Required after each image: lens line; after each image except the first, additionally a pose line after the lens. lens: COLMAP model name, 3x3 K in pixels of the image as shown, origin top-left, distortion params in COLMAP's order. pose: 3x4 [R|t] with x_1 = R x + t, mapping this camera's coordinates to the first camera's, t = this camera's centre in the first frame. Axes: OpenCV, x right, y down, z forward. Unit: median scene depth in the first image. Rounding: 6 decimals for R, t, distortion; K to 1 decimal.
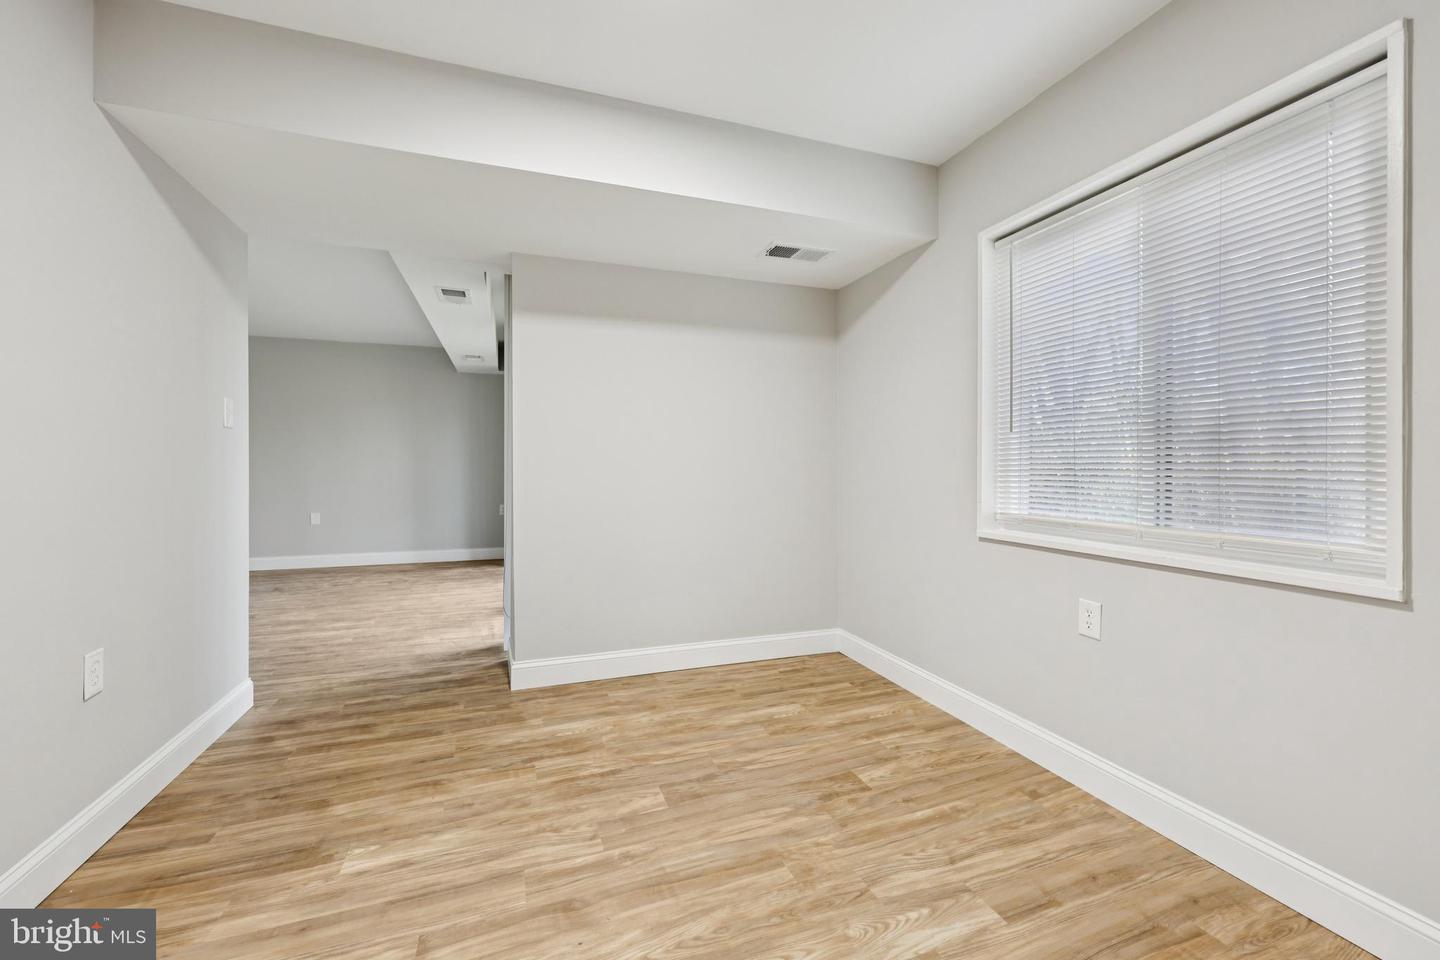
lens RADIAL K [[585.9, 0, 725.3], [0, 585.9, 467.1], [0, 0, 1]] dist [0.002774, 0.000023]
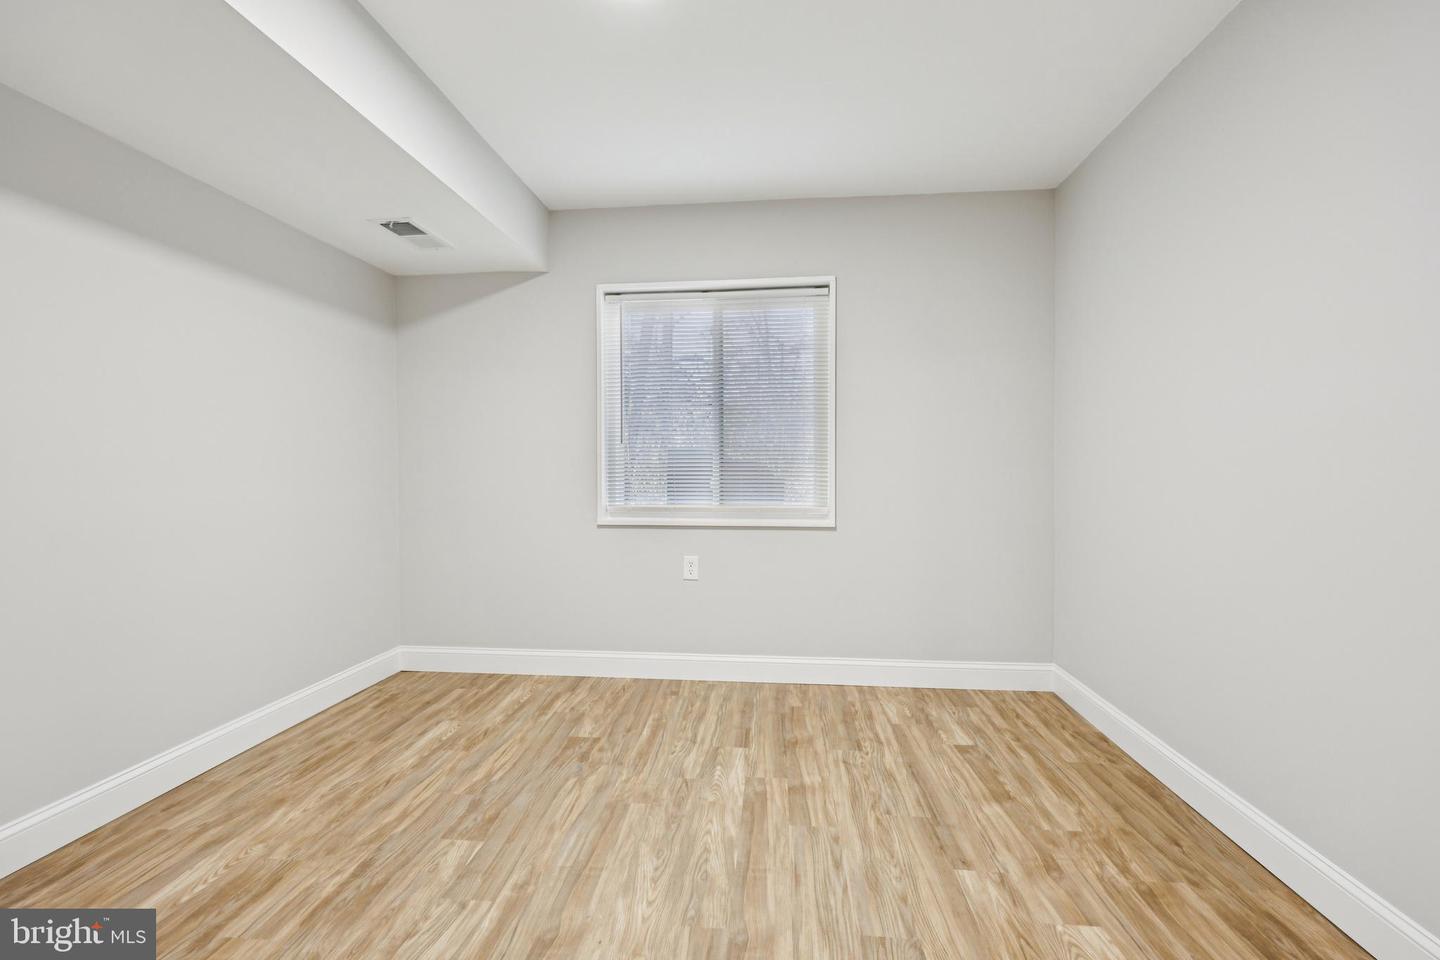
lens RADIAL K [[585.9, 0, 725.3], [0, 585.9, 467.1], [0, 0, 1]] dist [0.002774, 0.000023]
pose [[0.433953, -0.000901, 0.900935, -0.691171], [0.003830, 0.999992, -0.000844, -0.003110], [-0.900927, 0.003817, 0.433953, 0.235975]]
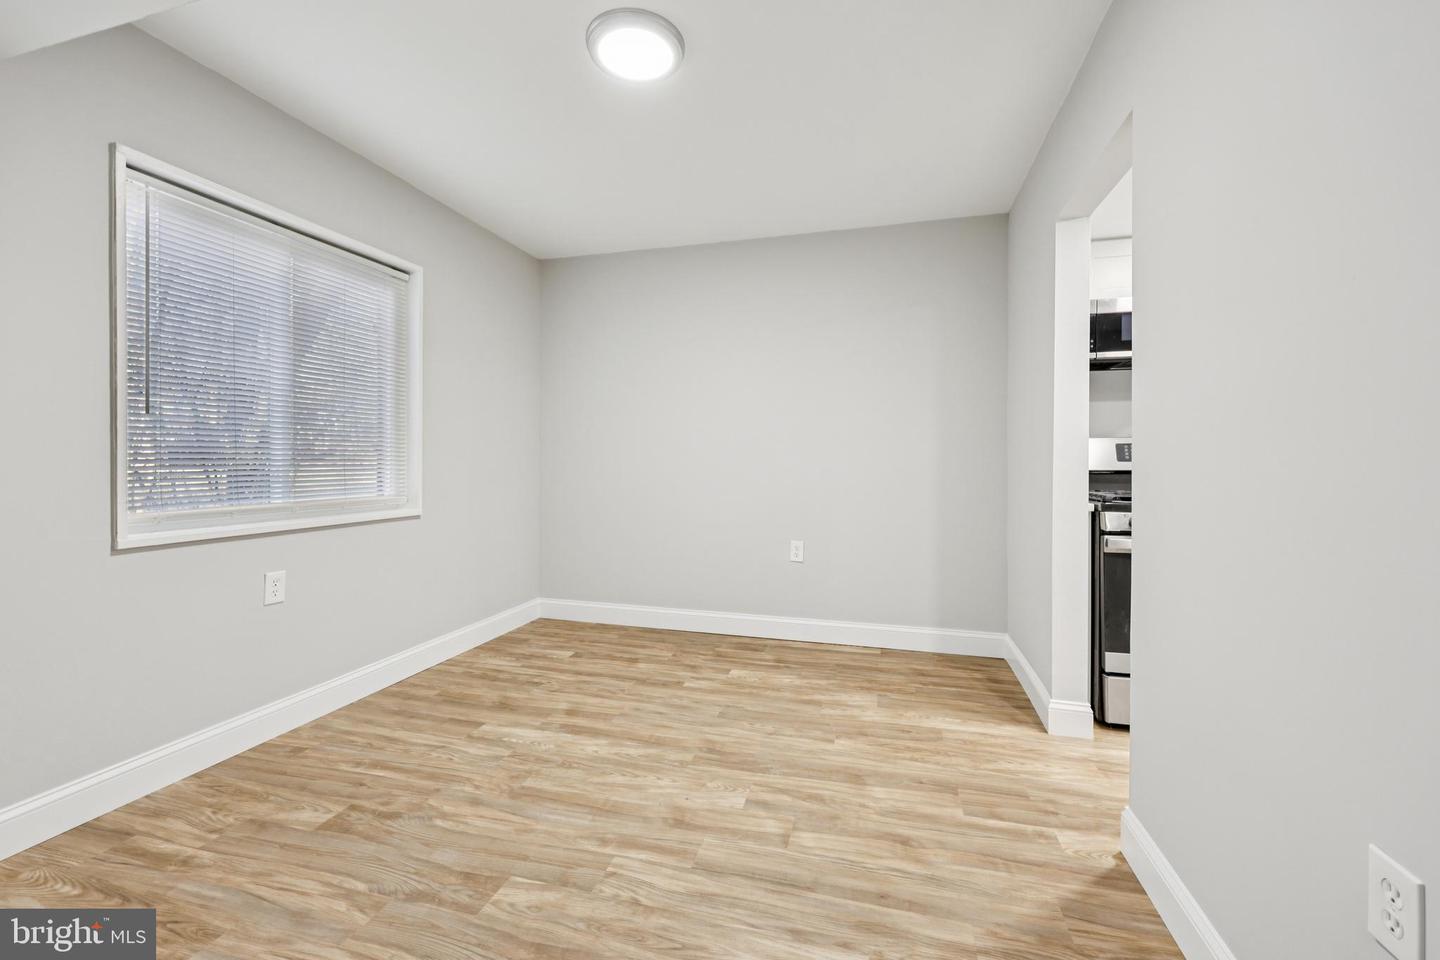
lens RADIAL K [[585.9, 0, 725.3], [0, 585.9, 467.1], [0, 0, 1]] dist [0.002774, 0.000023]
pose [[-0.813869, -0.012521, 0.580913, -0.729844], [-0.006494, 0.999901, 0.012454, 0.001688], [-0.581011, 0.006363, -0.813870, 1.350638]]
